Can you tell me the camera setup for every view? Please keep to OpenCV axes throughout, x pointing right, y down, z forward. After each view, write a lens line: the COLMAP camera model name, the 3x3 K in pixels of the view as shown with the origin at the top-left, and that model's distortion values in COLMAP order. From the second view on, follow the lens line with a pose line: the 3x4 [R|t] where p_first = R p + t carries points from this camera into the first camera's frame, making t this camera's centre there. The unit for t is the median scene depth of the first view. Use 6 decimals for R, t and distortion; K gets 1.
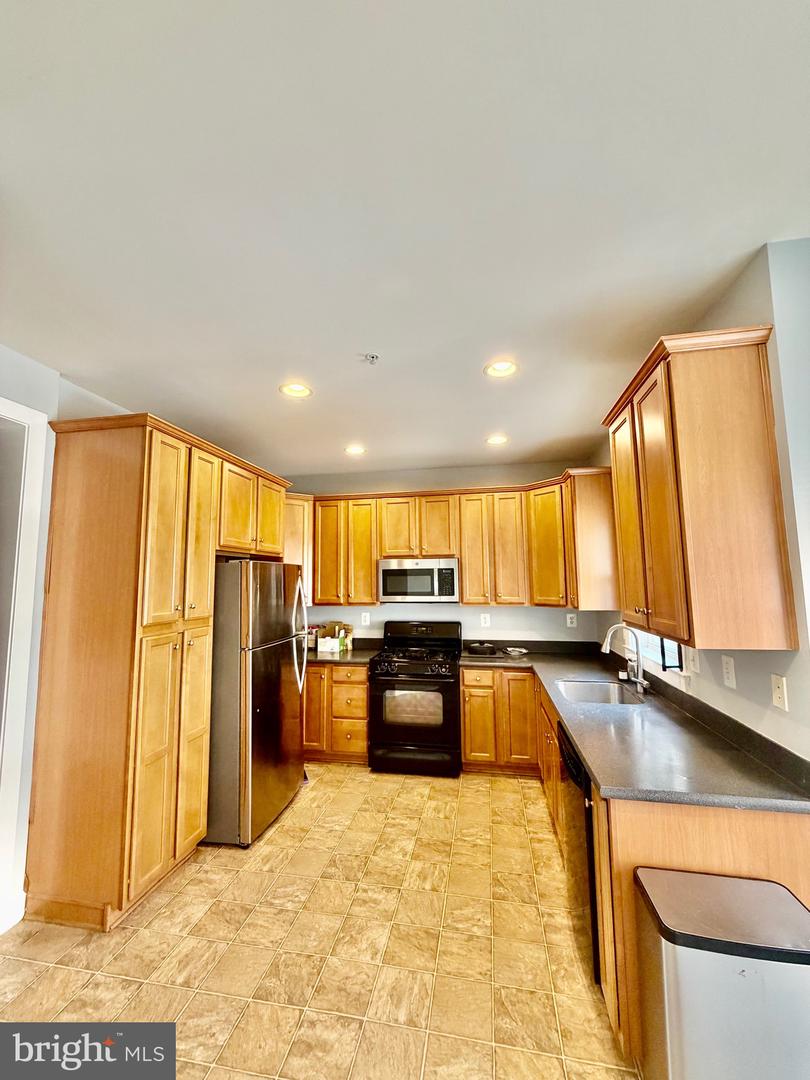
lens RADIAL K [[430.4, 0, 406.5], [0, 430.4, 537.5], [0, 0, 1]] dist [-0.002191, 0.001071]
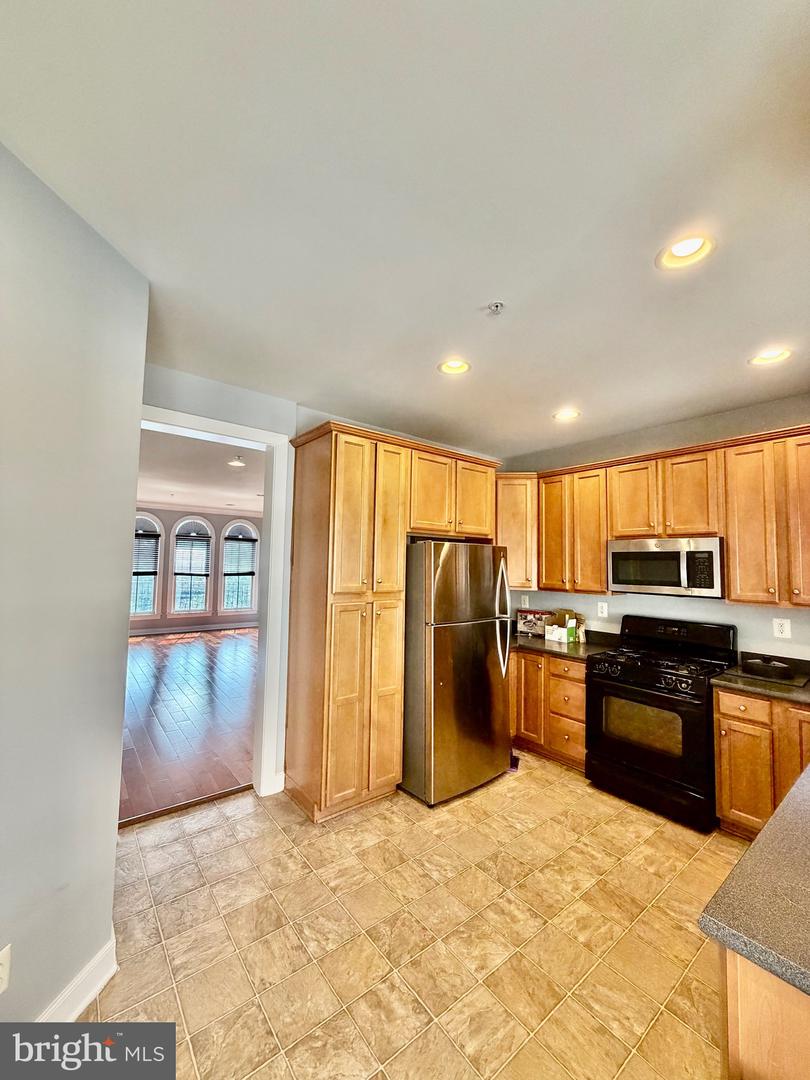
lens RADIAL K [[430.4, 0, 404.4], [0, 430.4, 537.6], [0, 0, 1]] dist [-0.002191, 0.001071]
pose [[0.756286, -0.013930, -0.654093, 0.289836], [0.037279, 0.999067, 0.021827, 0.019752], [0.653178, -0.040891, 0.756099, 0.167491]]
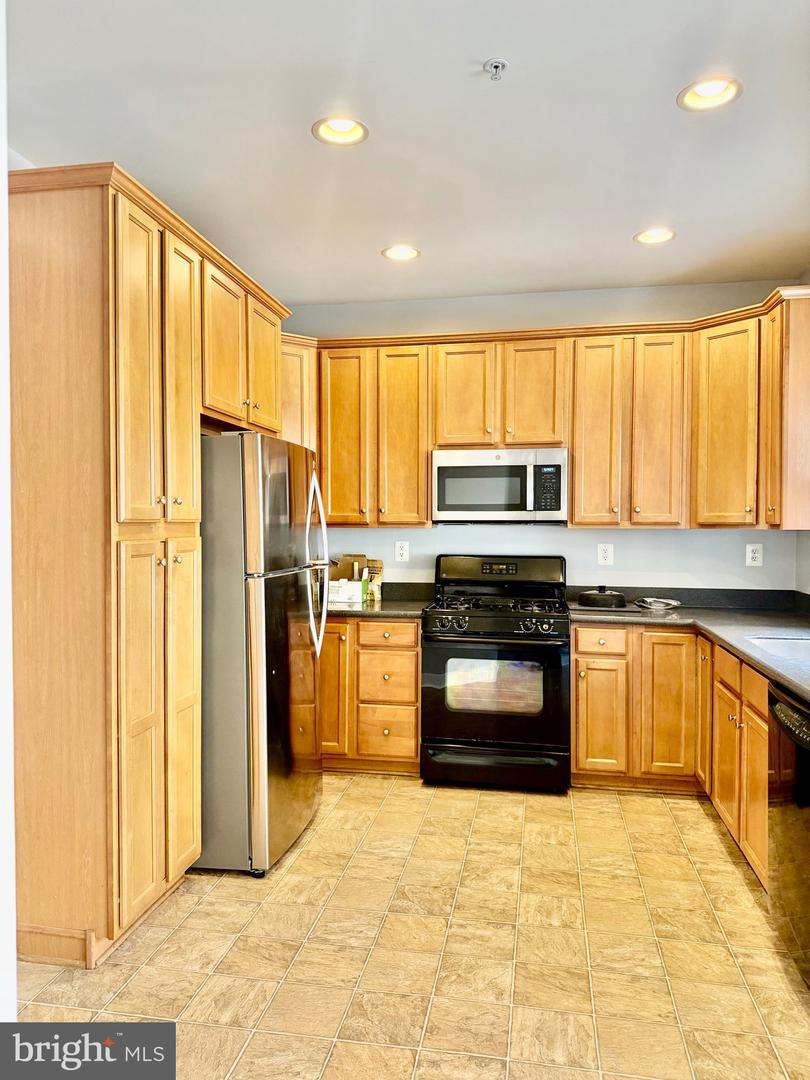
lens RADIAL K [[764.0, 0, 402.8], [0, 764.0, 538.1], [0, 0, 1]] dist [0.030846, -0.031578]
pose [[0.999915, 0.012431, 0.003988, -0.169242], [-0.012818, 0.992777, 0.119285, 0.074516], [-0.002477, -0.119326, 0.992852, -0.088471]]
